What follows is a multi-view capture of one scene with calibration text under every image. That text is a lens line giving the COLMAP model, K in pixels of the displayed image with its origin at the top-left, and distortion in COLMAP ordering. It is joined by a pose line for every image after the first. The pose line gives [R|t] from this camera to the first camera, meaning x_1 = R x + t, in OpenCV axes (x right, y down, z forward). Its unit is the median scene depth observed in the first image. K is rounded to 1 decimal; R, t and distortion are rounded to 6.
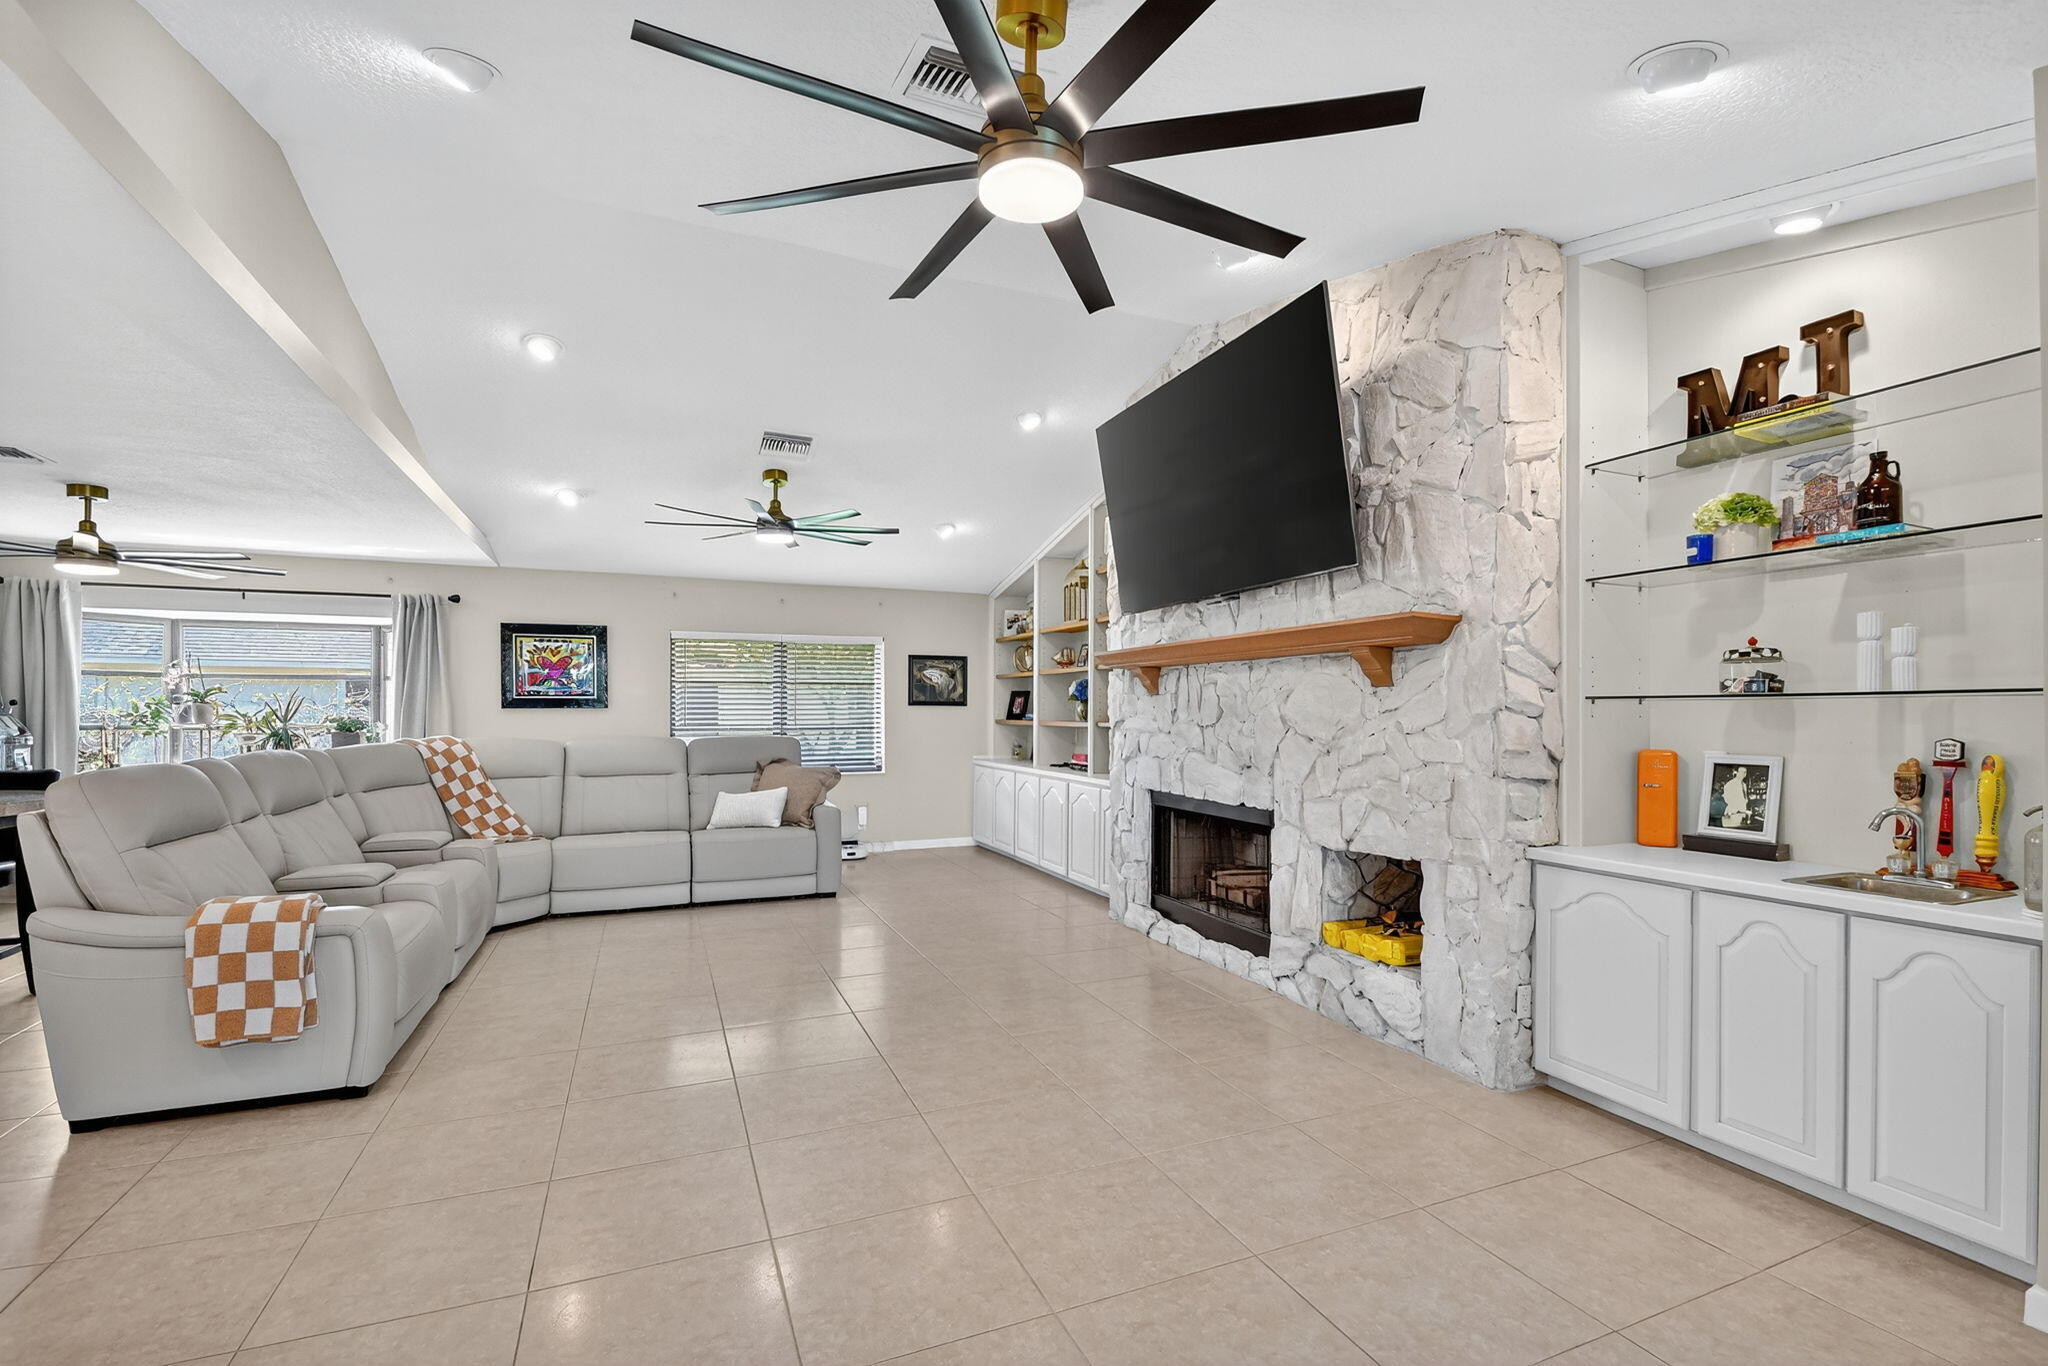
lens RADIAL K [[899.8, 0, 1032.6], [0, 899.8, 706.1], [0, 0, 1]] dist [0.019888, -0.020725]
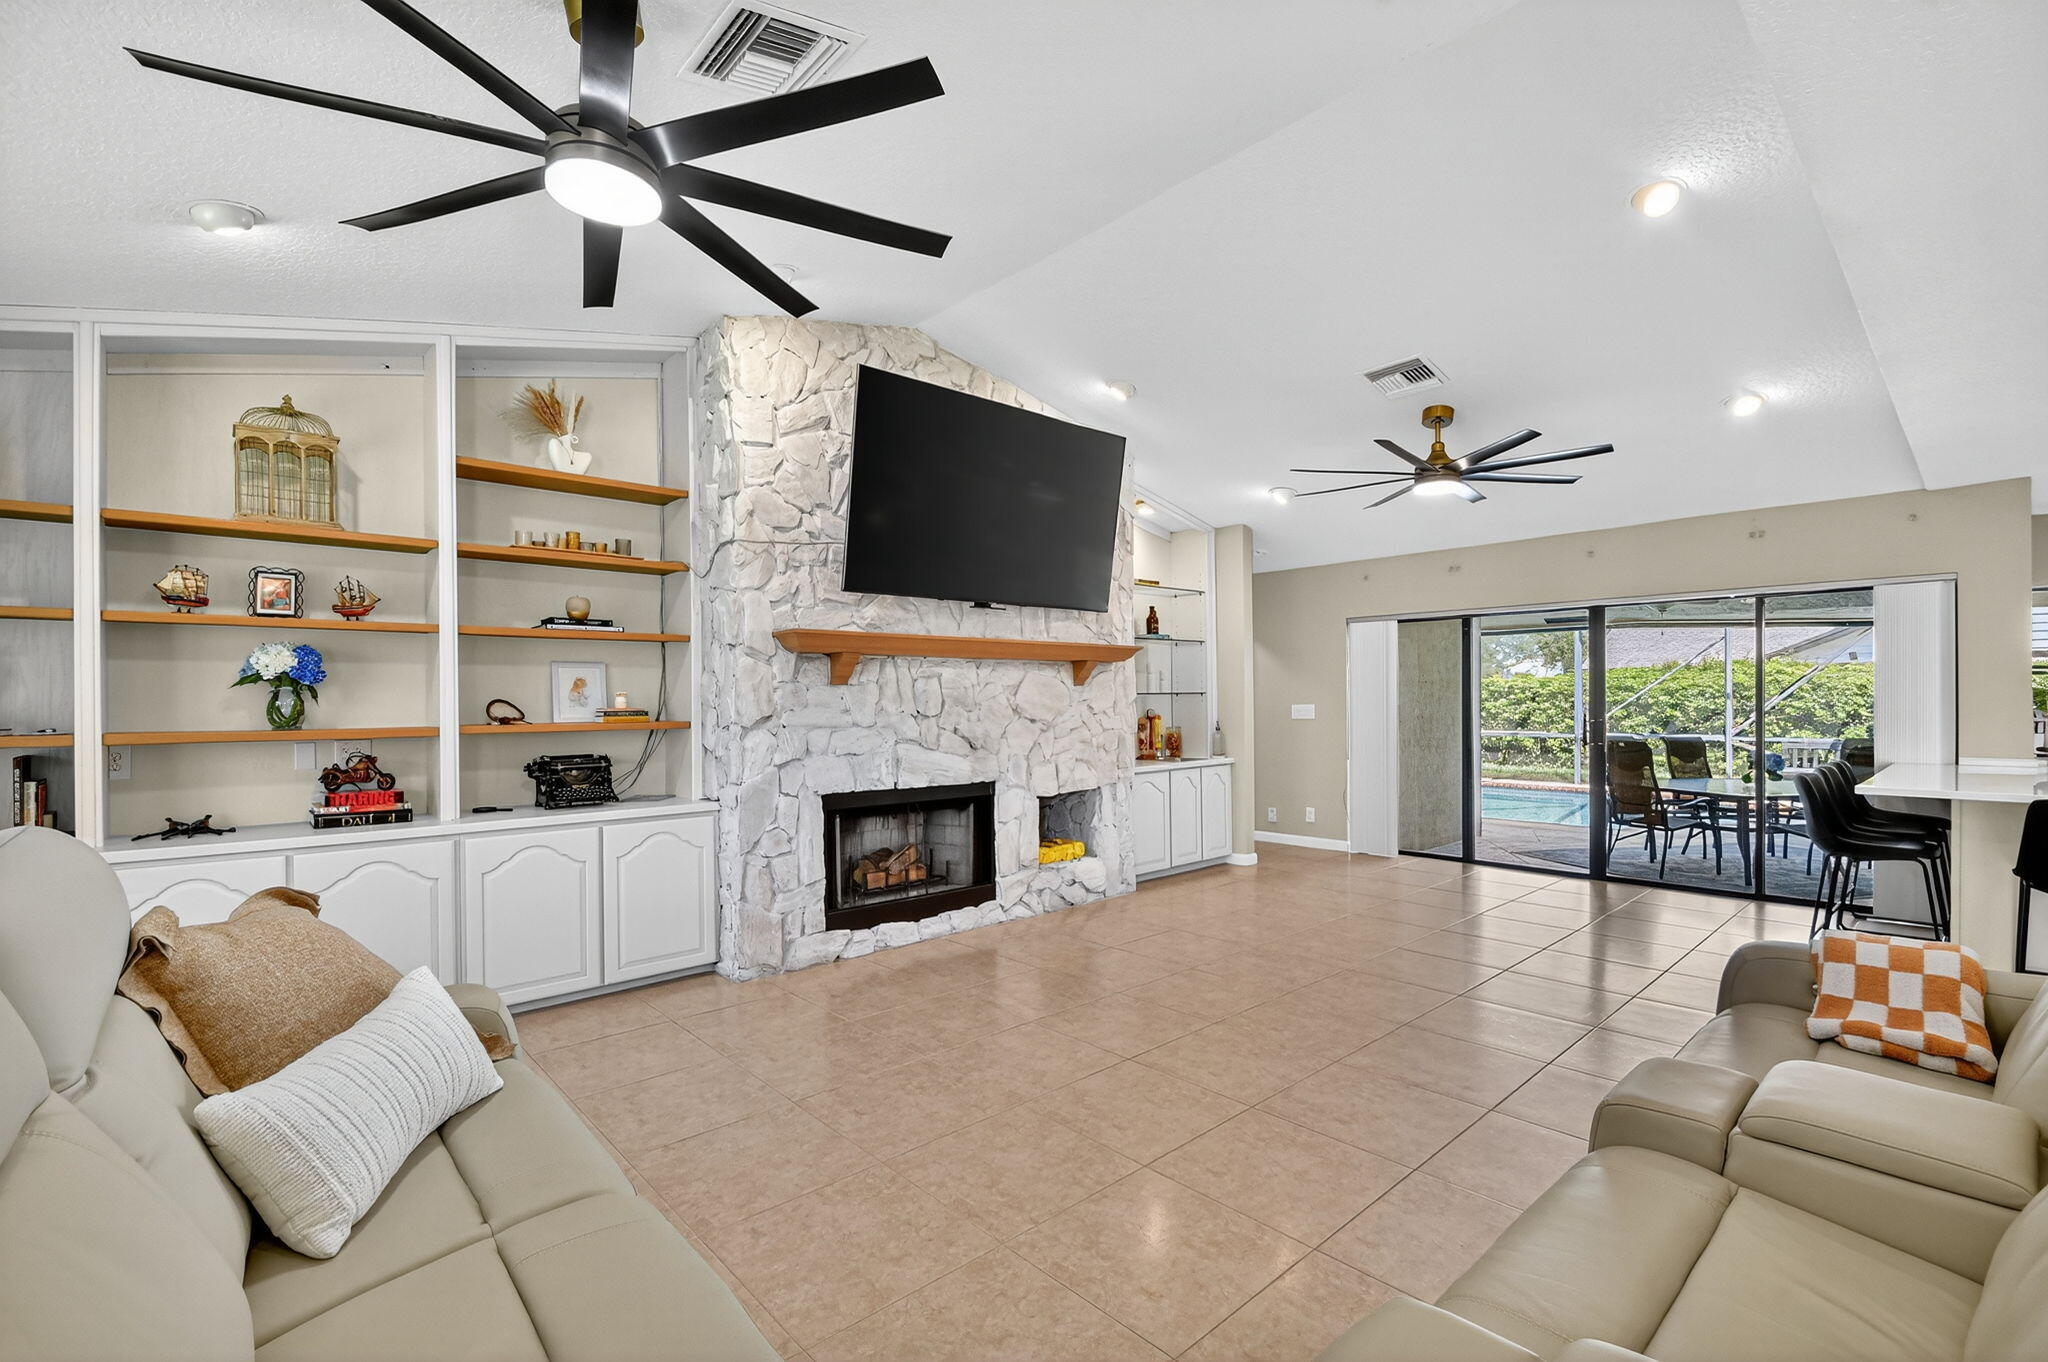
lens RADIAL K [[899.8, 0, 1032.6], [0, 899.8, 704.1], [0, 0, 1]] dist [0.019888, -0.020725]
pose [[-0.332586, -0.003270, 0.943067, -0.925824], [0.001748, 0.999990, 0.004084, 0.003761], [-0.943071, 0.003007, -0.332577, 1.353011]]
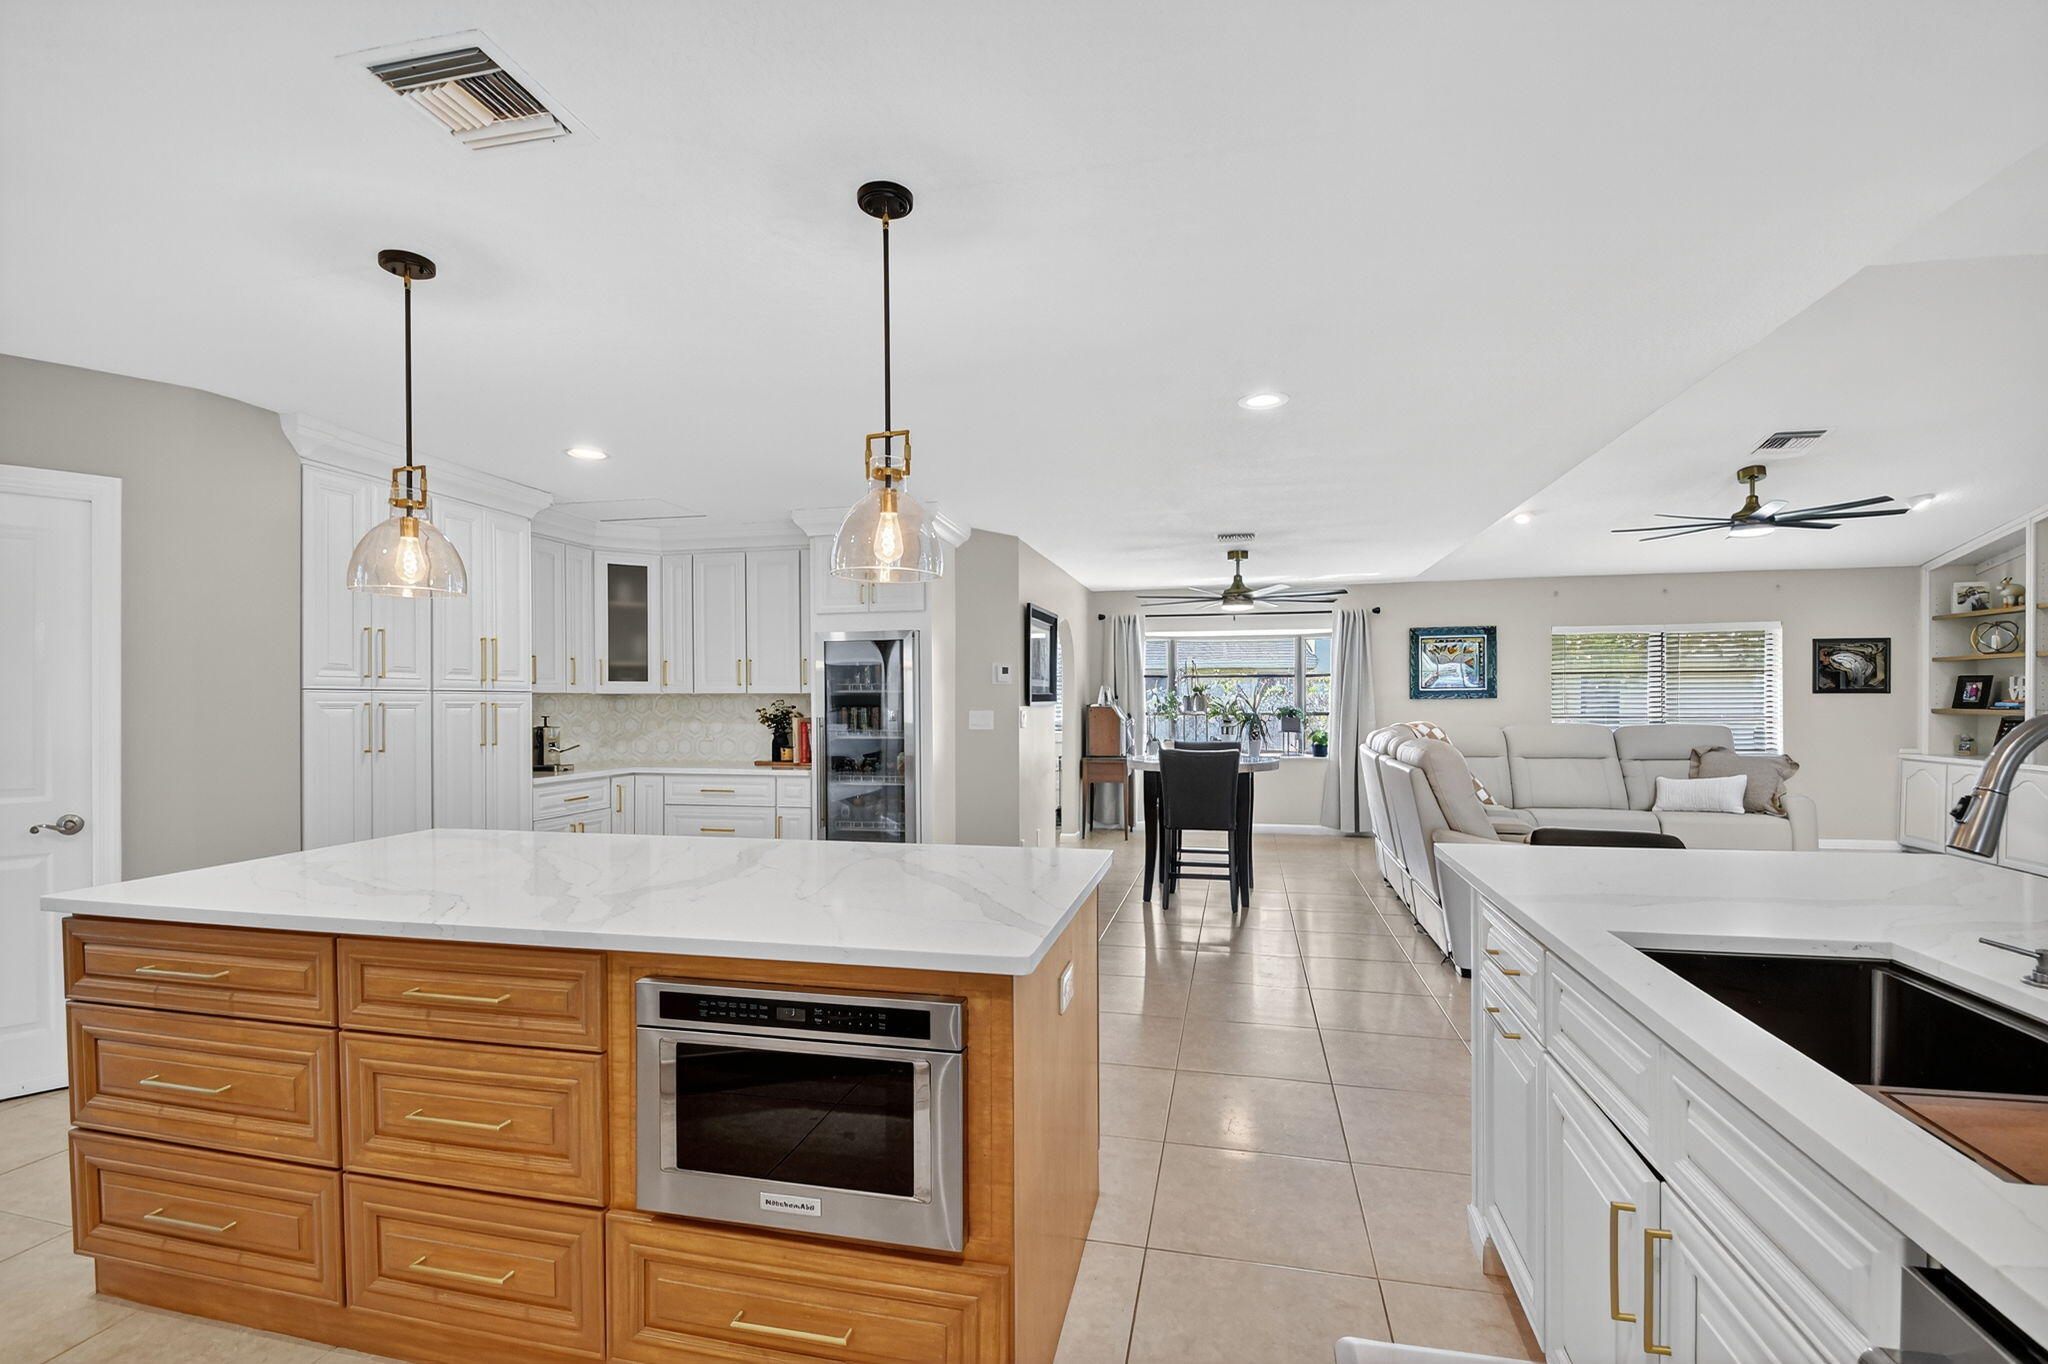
lens RADIAL K [[899.8, 0, 1032.6], [0, 899.8, 705.1], [0, 0, 1]] dist [0.019888, -0.020725]
pose [[0.811217, -0.001336, -0.584744, -0.491138], [0.008647, 0.999915, 0.009711, -0.009325], [0.584682, -0.012935, 0.811160, -0.446184]]
